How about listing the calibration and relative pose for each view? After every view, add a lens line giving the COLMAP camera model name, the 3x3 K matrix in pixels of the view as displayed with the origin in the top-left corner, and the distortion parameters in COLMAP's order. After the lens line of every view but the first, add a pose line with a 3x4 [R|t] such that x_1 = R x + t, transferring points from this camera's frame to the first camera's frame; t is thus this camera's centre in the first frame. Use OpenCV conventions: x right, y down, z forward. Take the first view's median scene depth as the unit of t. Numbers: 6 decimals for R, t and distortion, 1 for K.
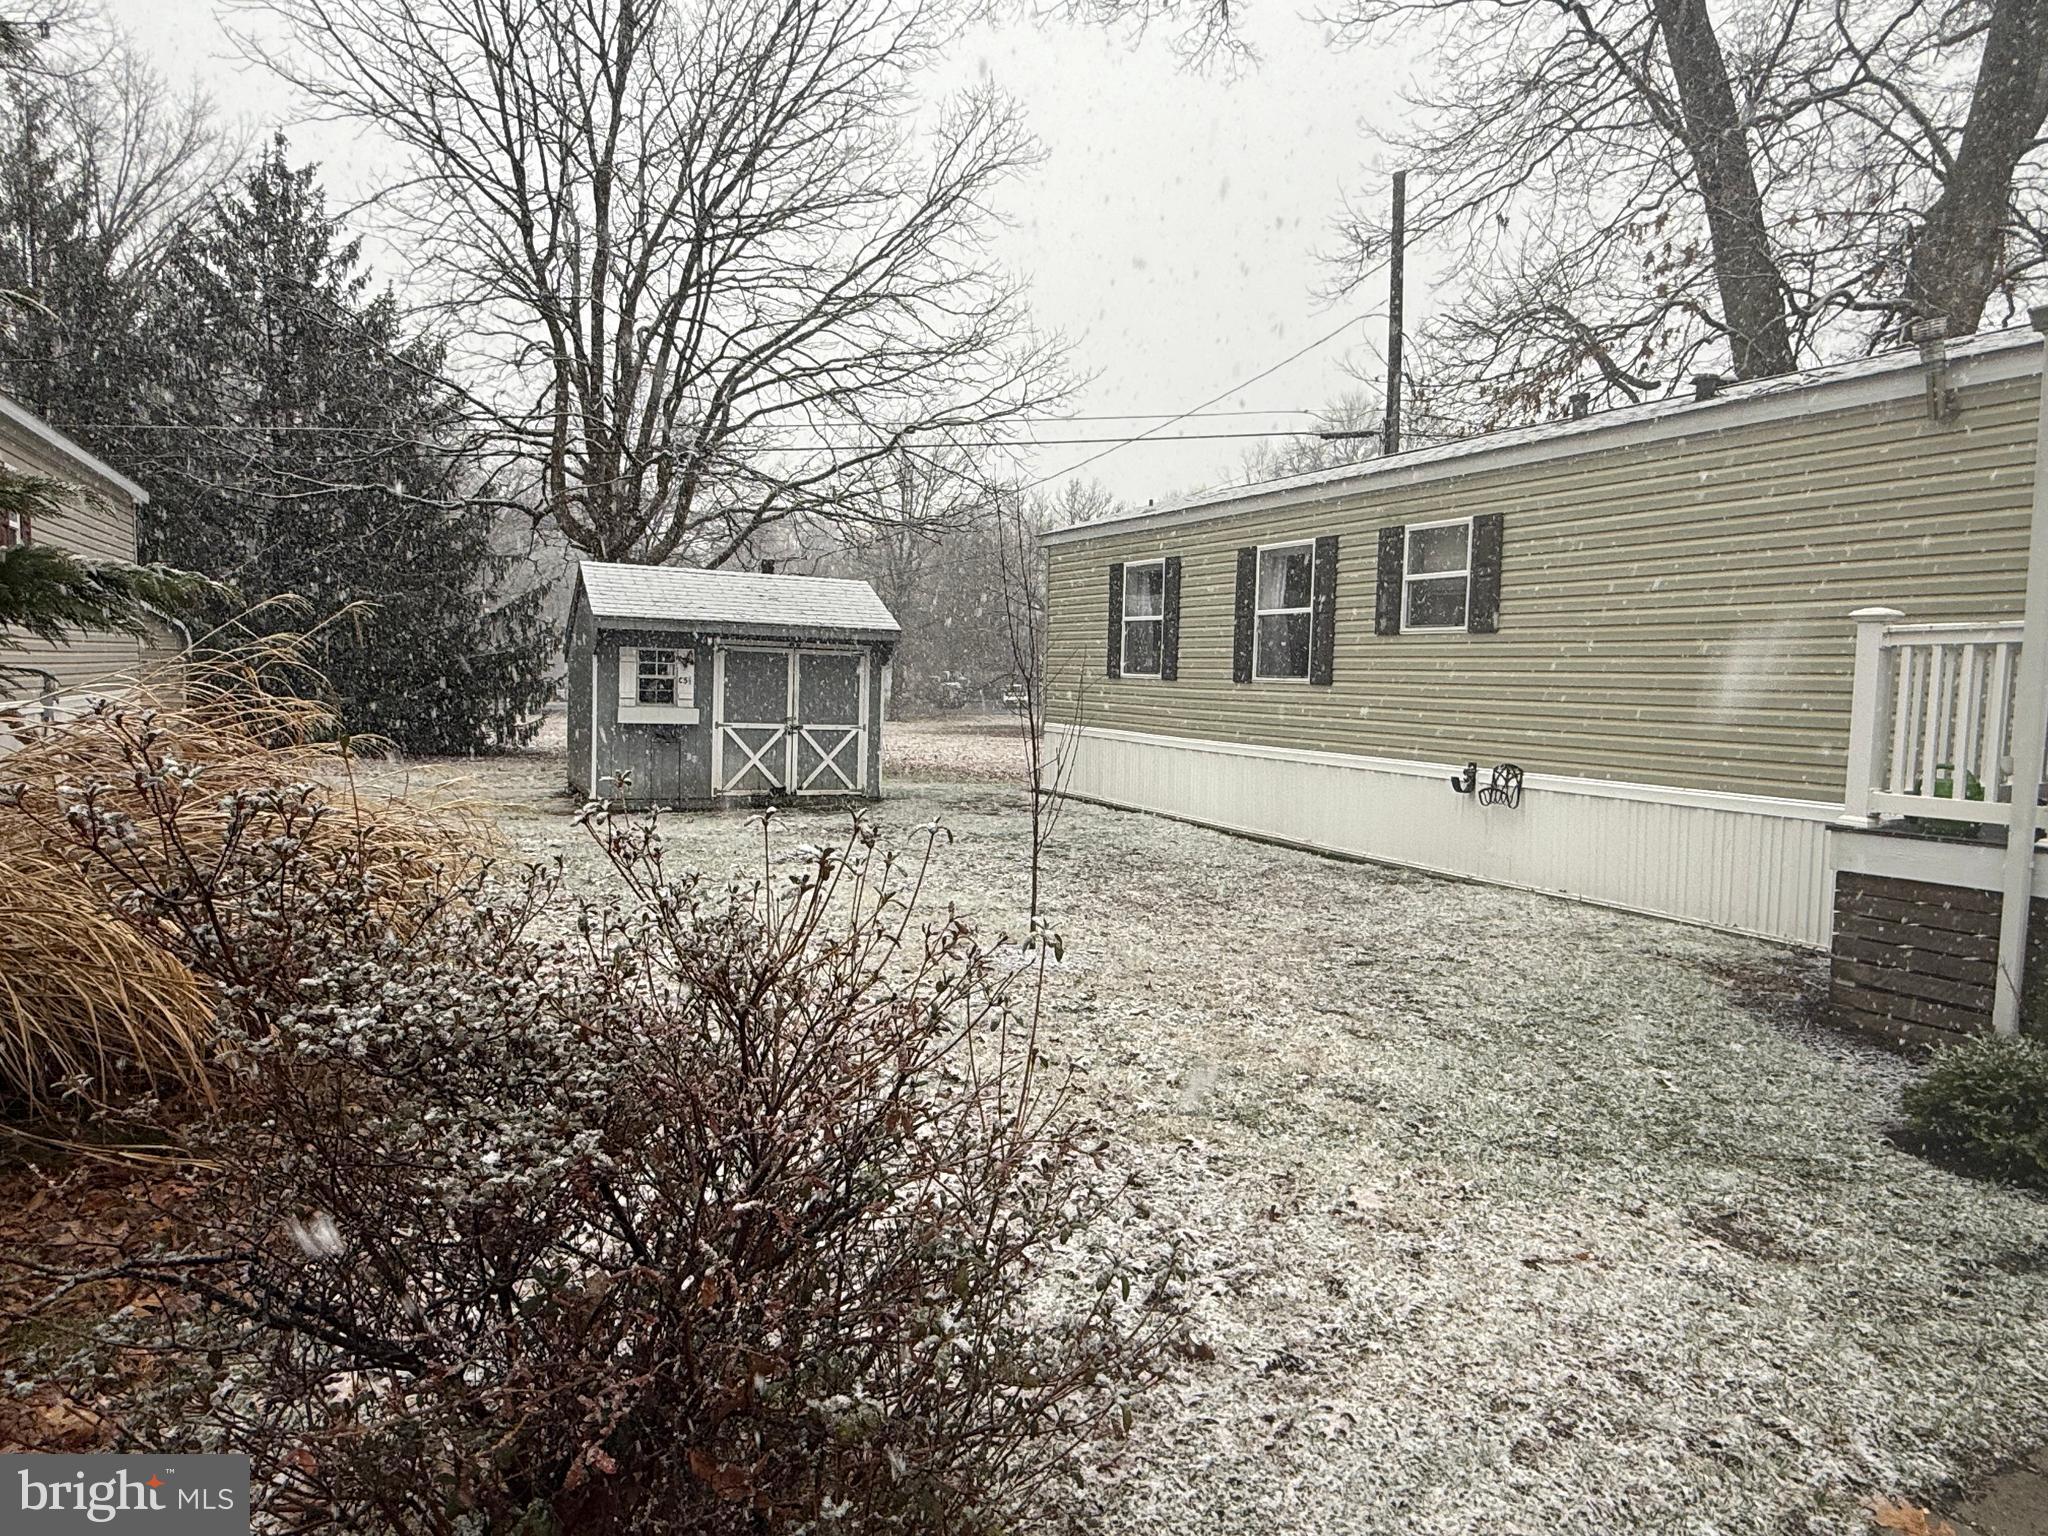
lens RADIAL K [[1250.7, 0, 1021.5], [0, 1250.7, 776.4], [0, 0, 1]] dist [-0.001851, -0.001030]
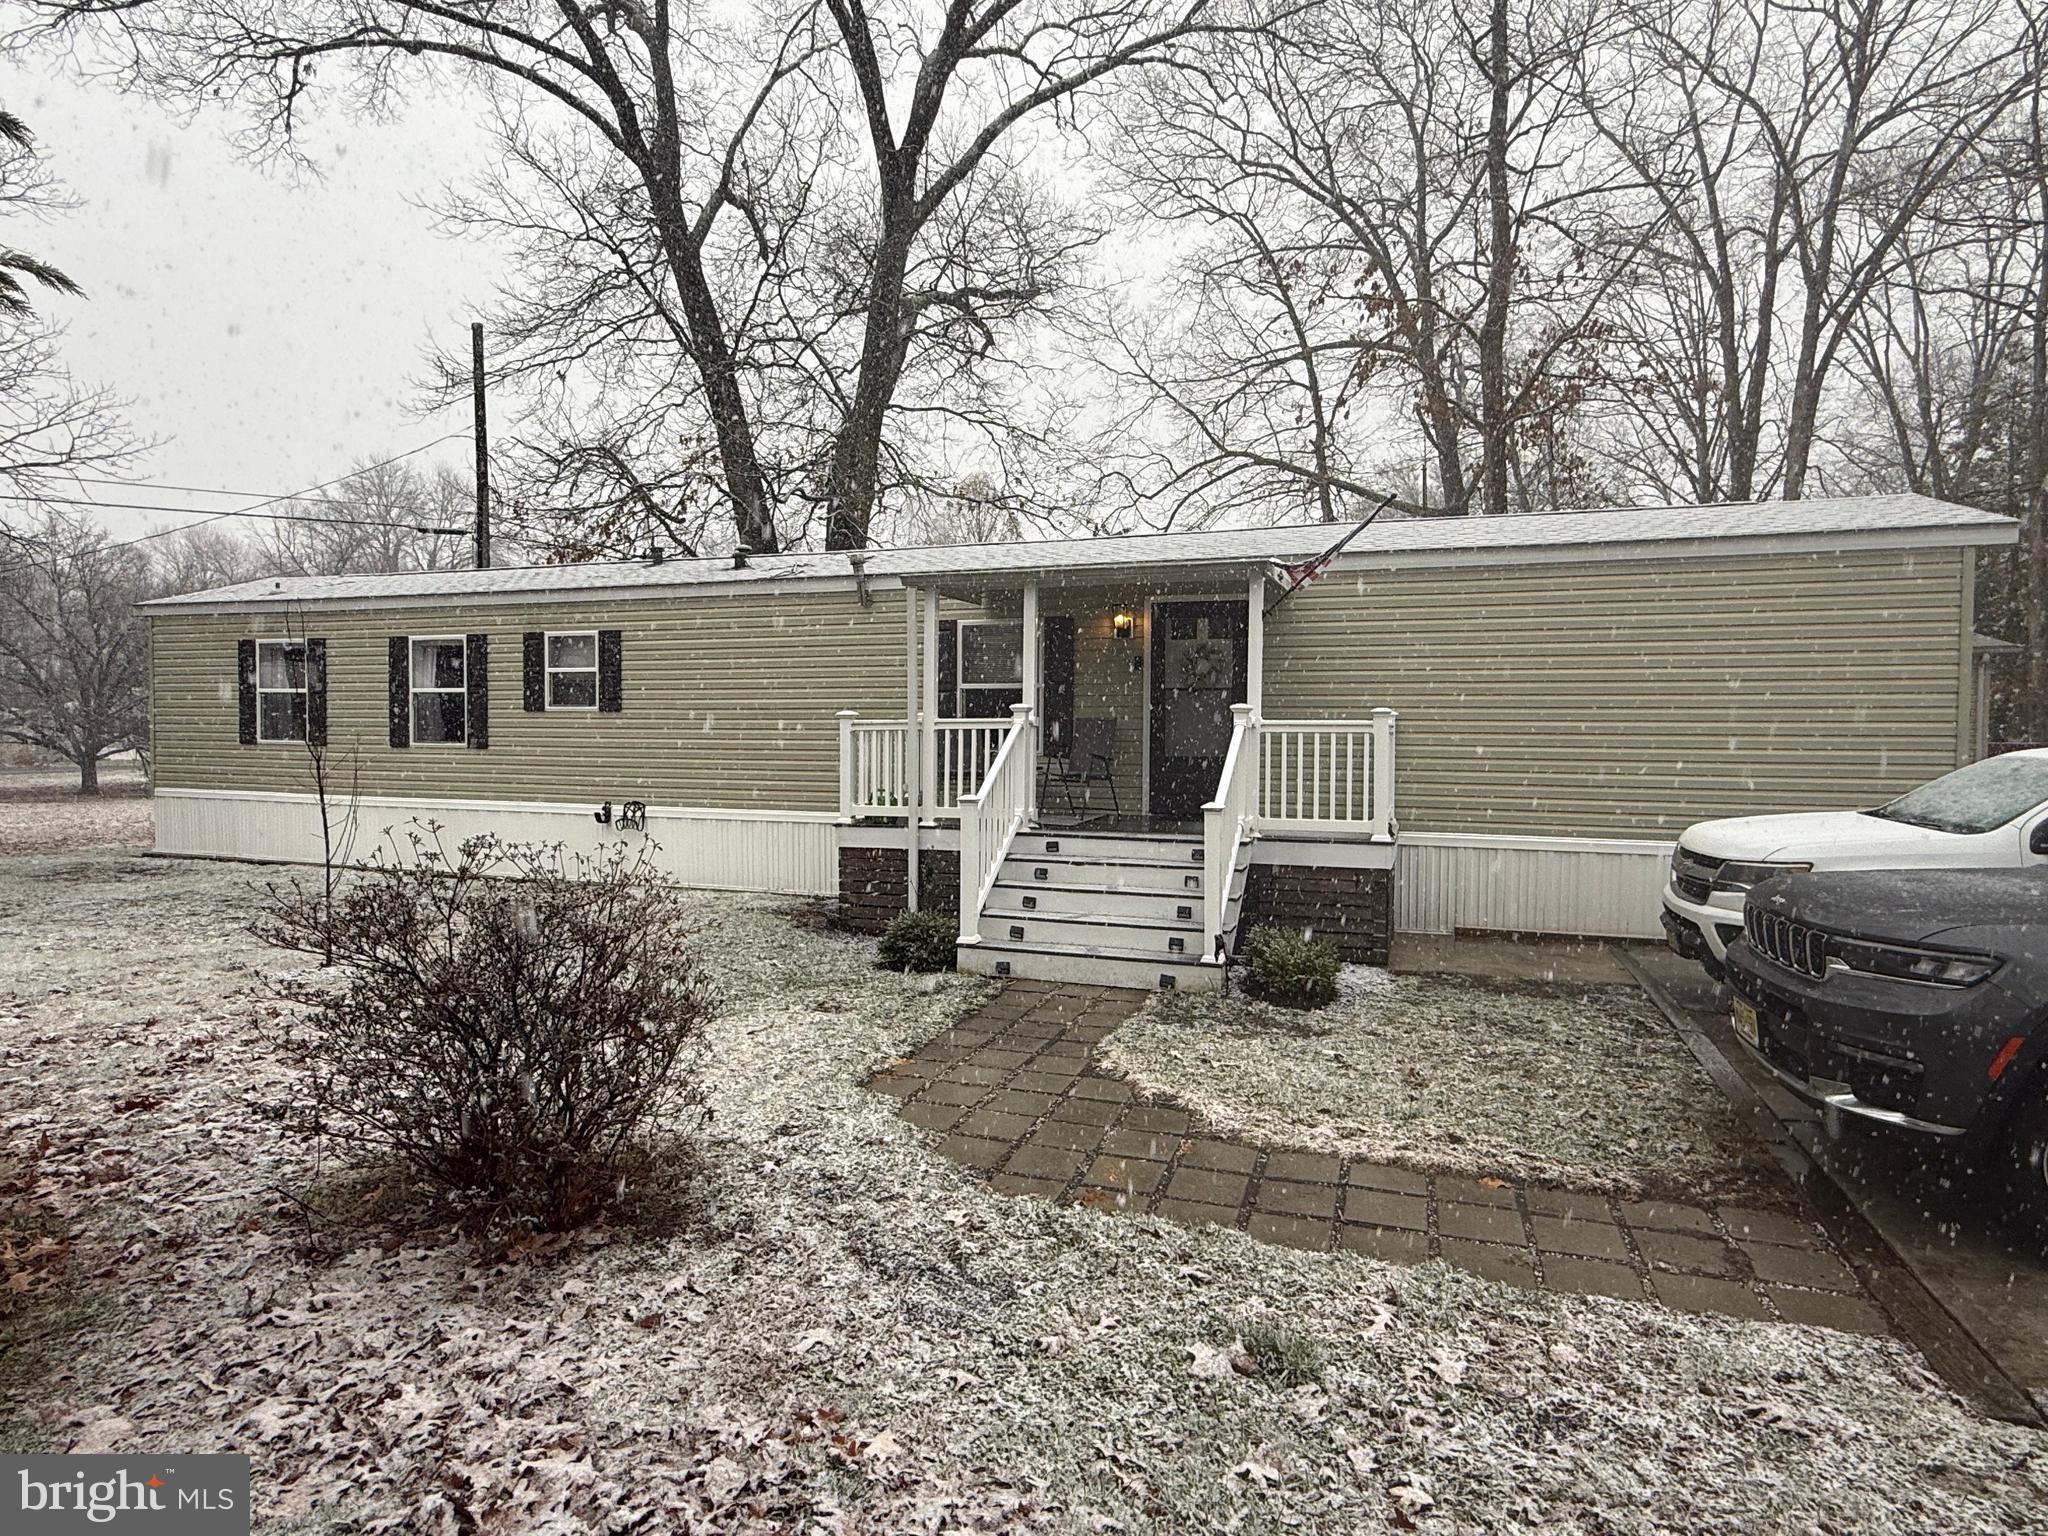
lens RADIAL K [[1135.1, 0, 1023.1], [0, 1135.1, 770.7], [0, 0, 1]] dist [-0.003342, -0.000638]
pose [[0.709767, -0.043940, 0.703065, -0.198414], [0.066990, 0.997740, -0.005272, -0.007192], [-0.701244, 0.050841, 0.711106, -0.240260]]
